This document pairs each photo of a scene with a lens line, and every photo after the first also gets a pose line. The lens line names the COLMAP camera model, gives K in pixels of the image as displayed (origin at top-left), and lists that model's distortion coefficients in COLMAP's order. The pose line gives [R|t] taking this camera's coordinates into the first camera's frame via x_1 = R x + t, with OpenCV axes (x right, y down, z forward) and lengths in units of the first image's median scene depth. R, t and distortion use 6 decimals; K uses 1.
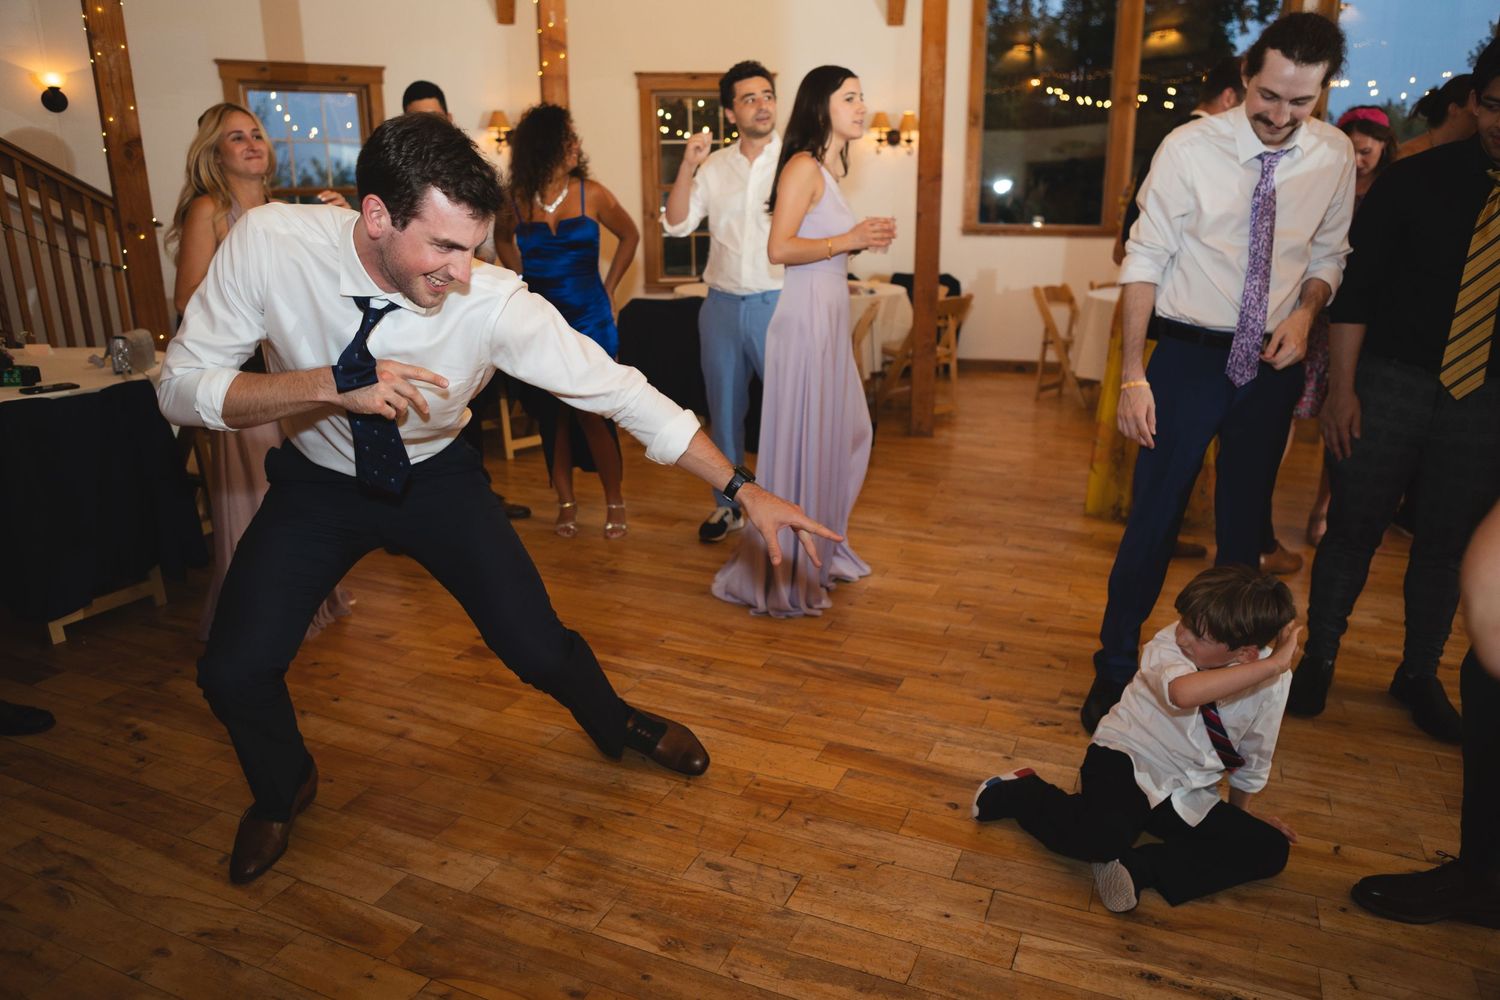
lens RADIAL K [[1029.1, 0, 750.0], [0, 1029.1, 500.0], [0, 0, 1]] dist [-0.072147, 0.056585]
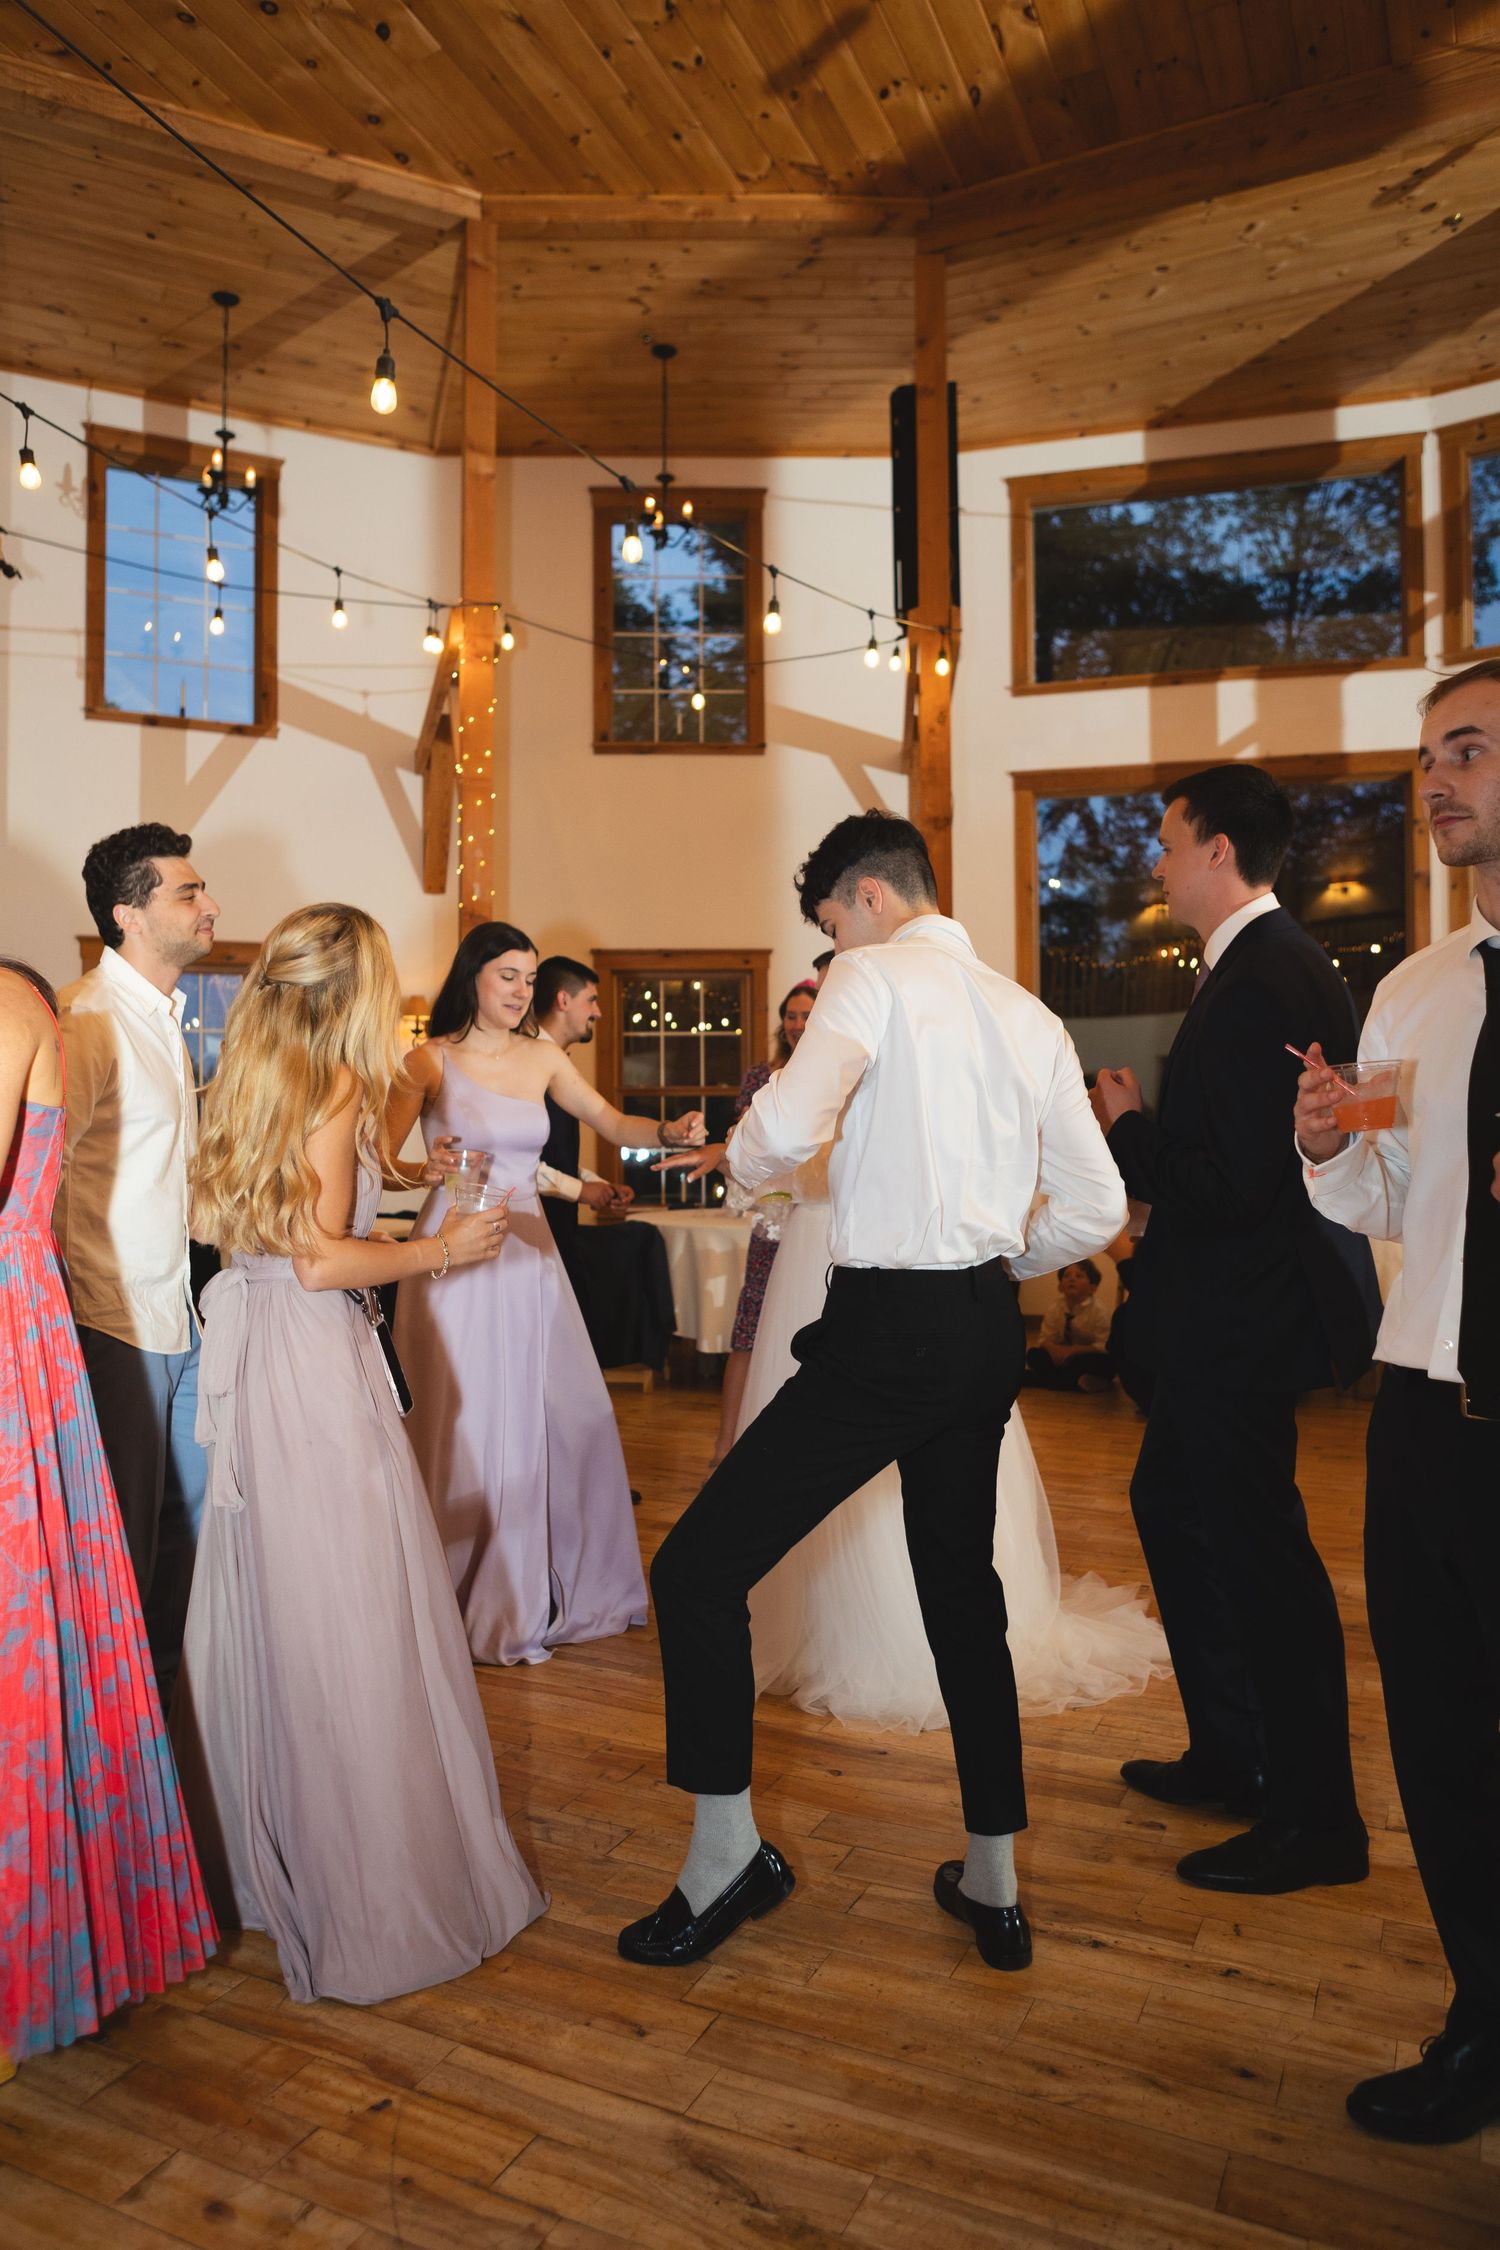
lens RADIAL K [[1543.7, 0, 750.0], [0, 1543.7, 1125.0], [0, 0, 1]] dist [-0.072147, 0.056585]
pose [[0.999298, -0.005564, -0.037042, 0.191504], [-0.004860, 0.961287, -0.275506, 0.143469], [0.037141, 0.275492, 0.960586, -0.384465]]
